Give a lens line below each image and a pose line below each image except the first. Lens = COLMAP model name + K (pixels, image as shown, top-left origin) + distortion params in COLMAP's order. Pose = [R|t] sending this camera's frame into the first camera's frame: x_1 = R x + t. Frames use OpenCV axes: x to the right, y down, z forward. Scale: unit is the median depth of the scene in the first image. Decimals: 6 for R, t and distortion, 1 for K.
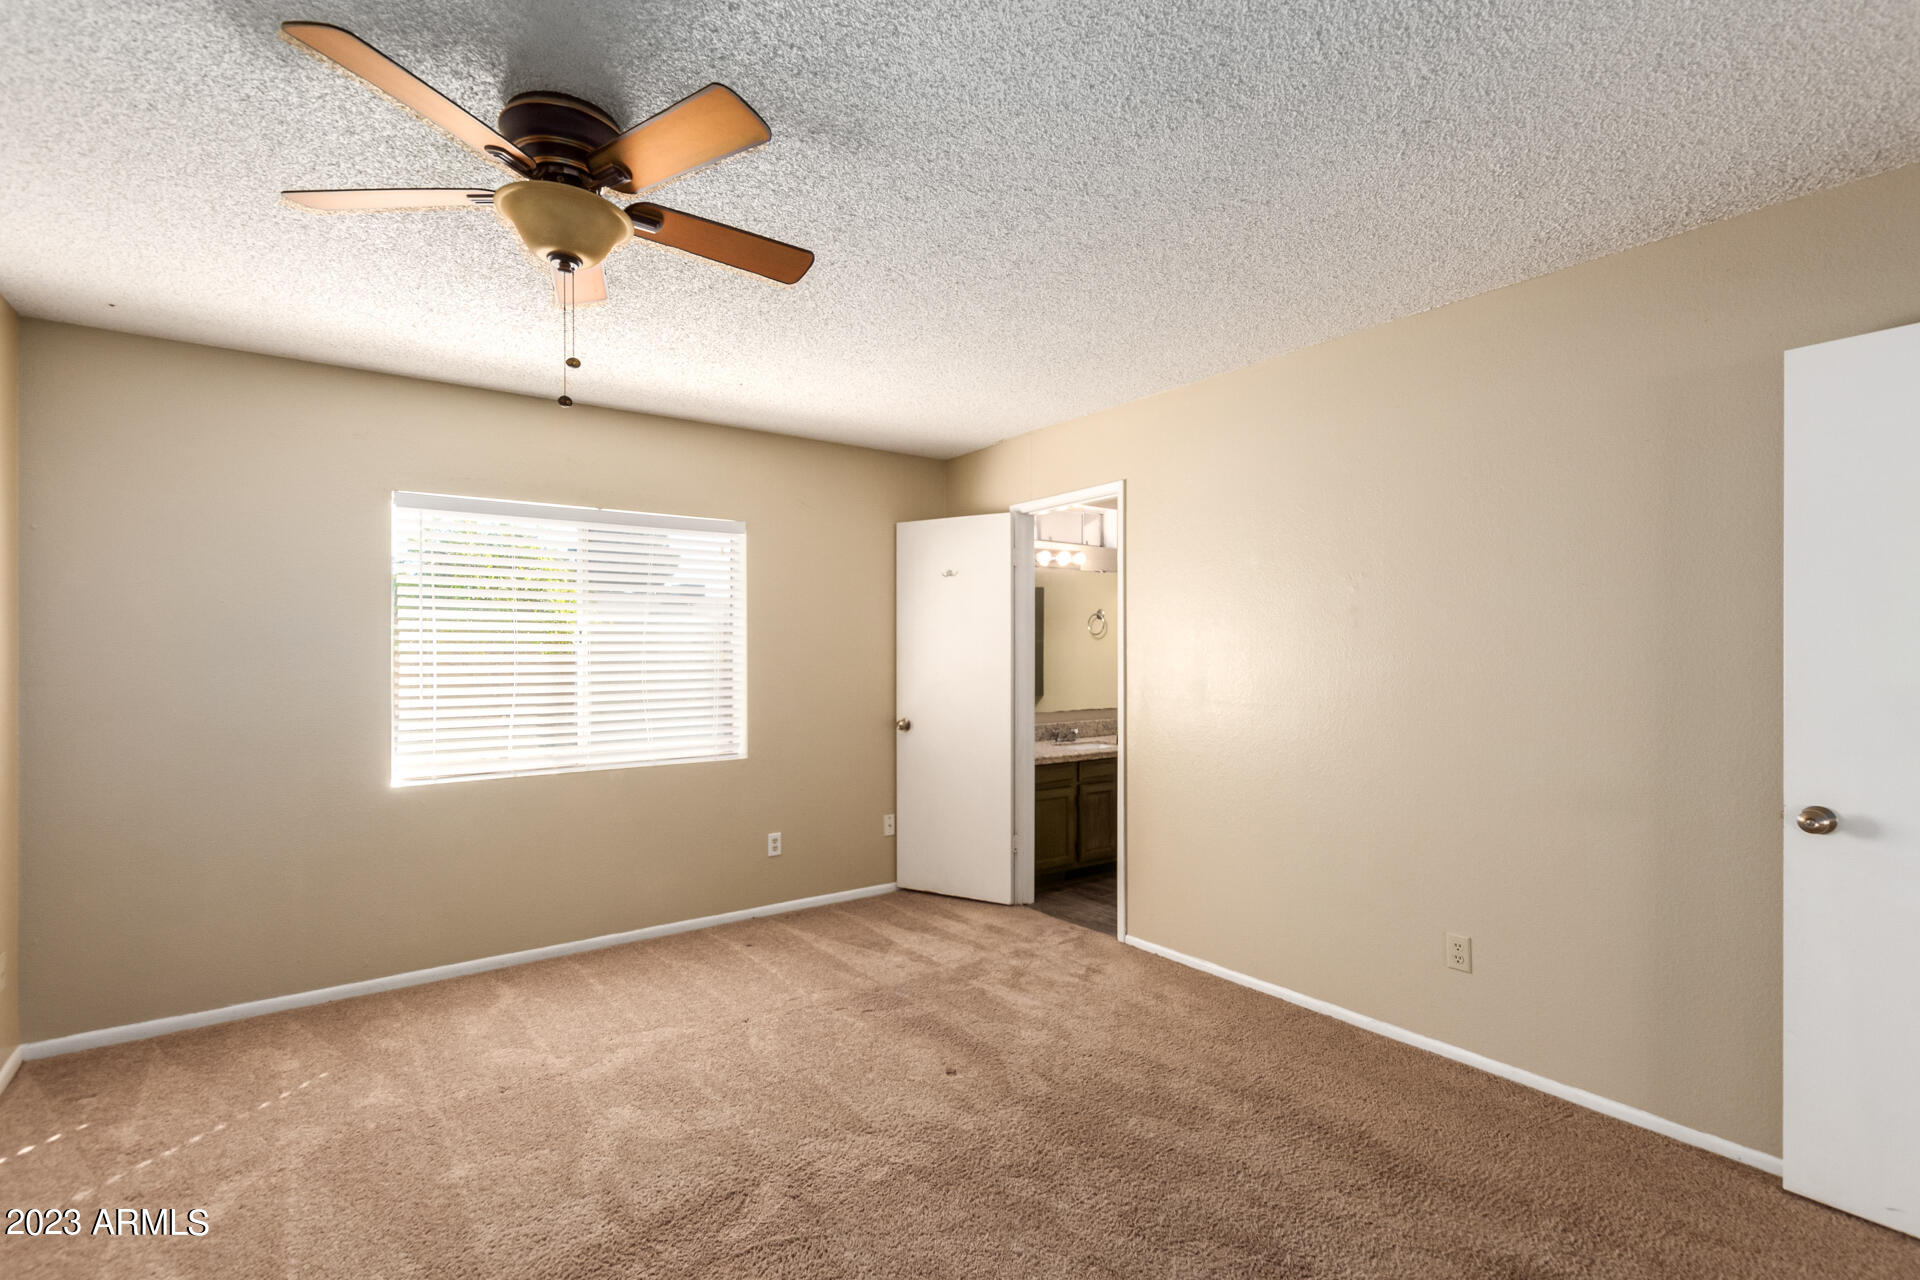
lens RADIAL K [[889.8, 0, 965.3], [0, 889.8, 646.0], [0, 0, 1]] dist [0.007119, -0.004278]
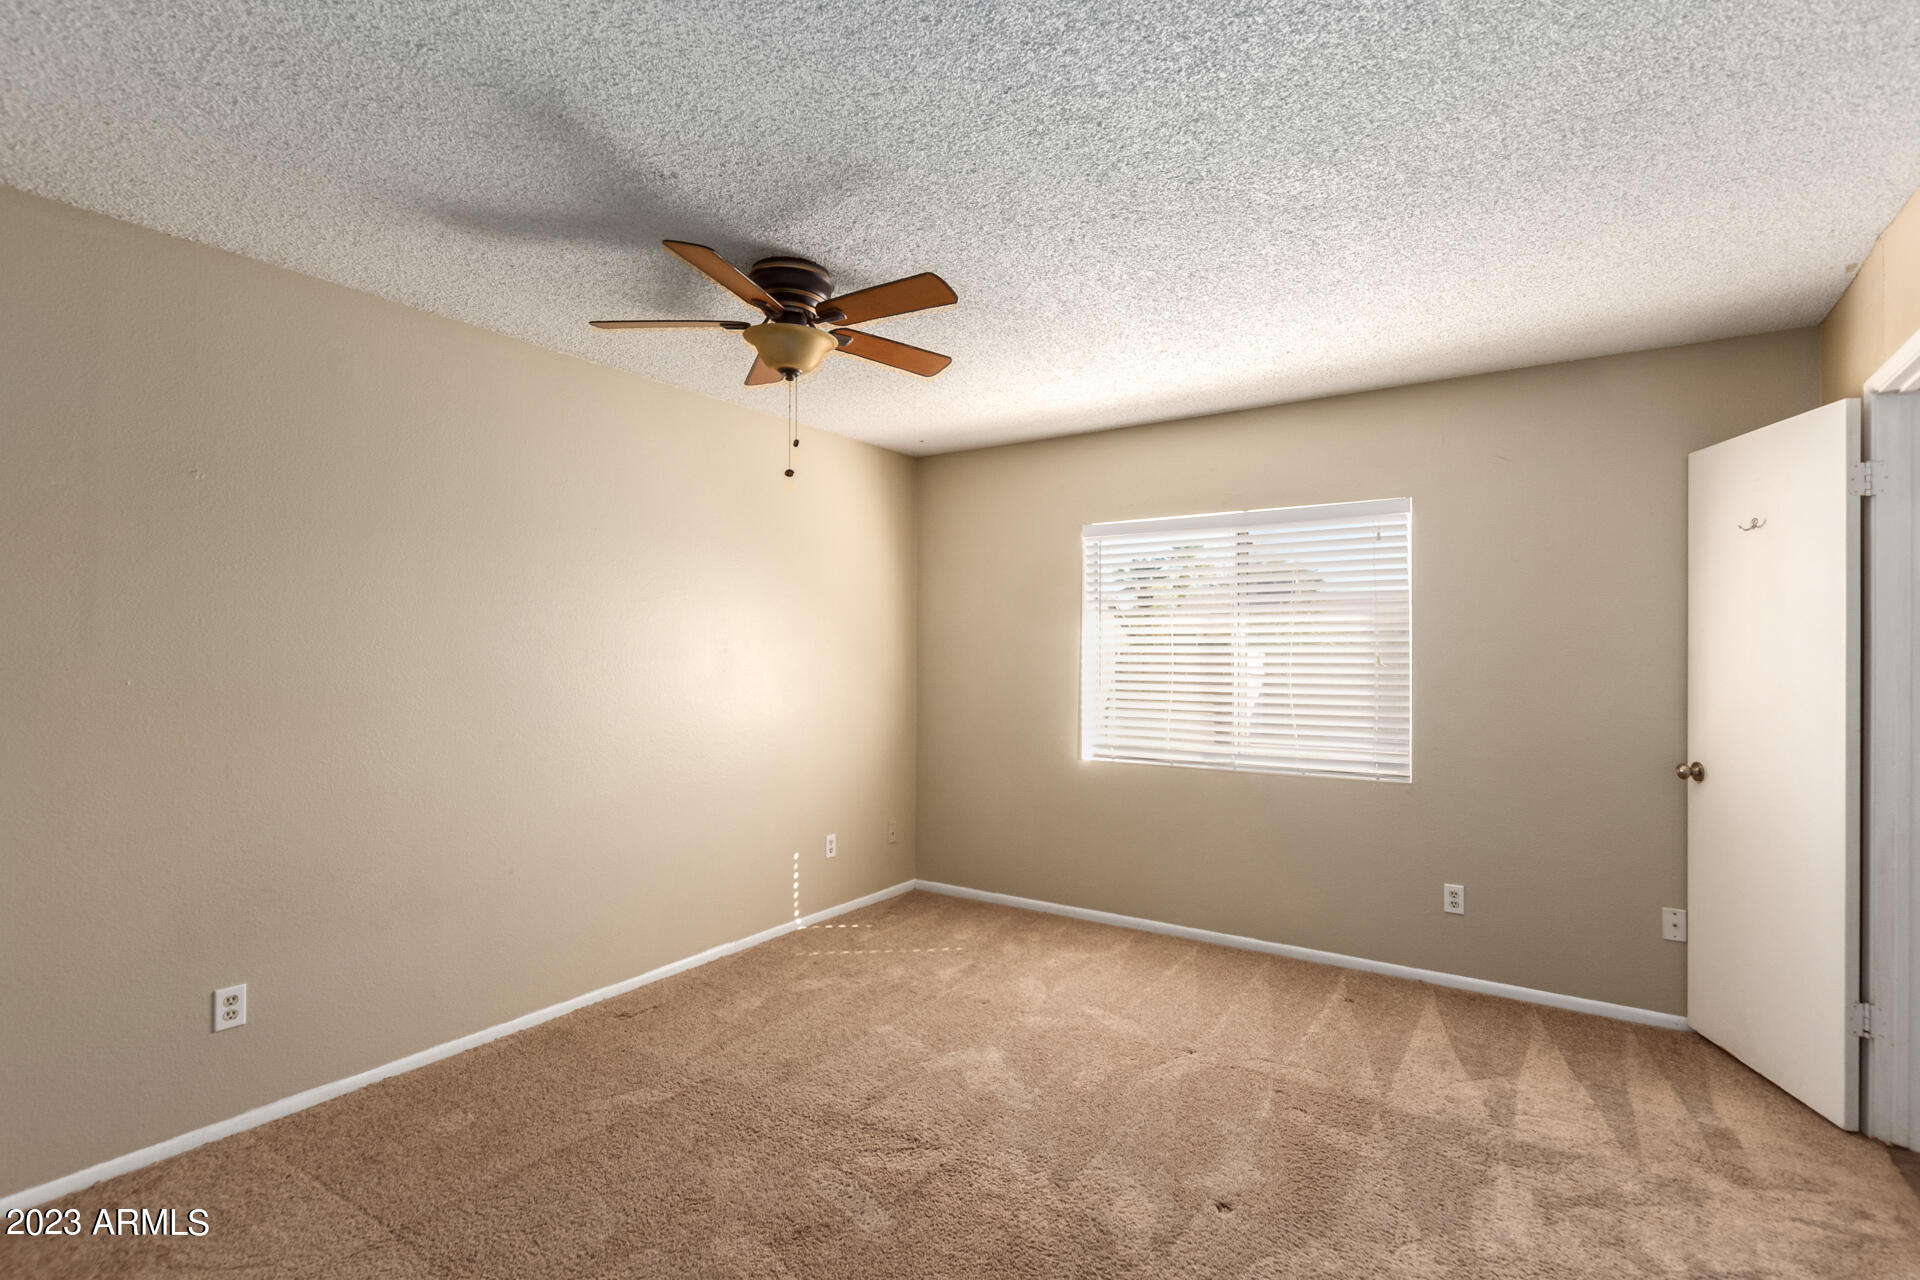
lens RADIAL K [[889.8, 0, 952.0], [0, 889.8, 642.2], [0, 0, 1]] dist [0.007119, -0.004278]
pose [[0.331034, -0.005570, -0.943602, 0.456779], [0.003101, 0.999984, -0.004815, -0.002294], [0.943614, -0.001332, 0.331046, 0.379267]]
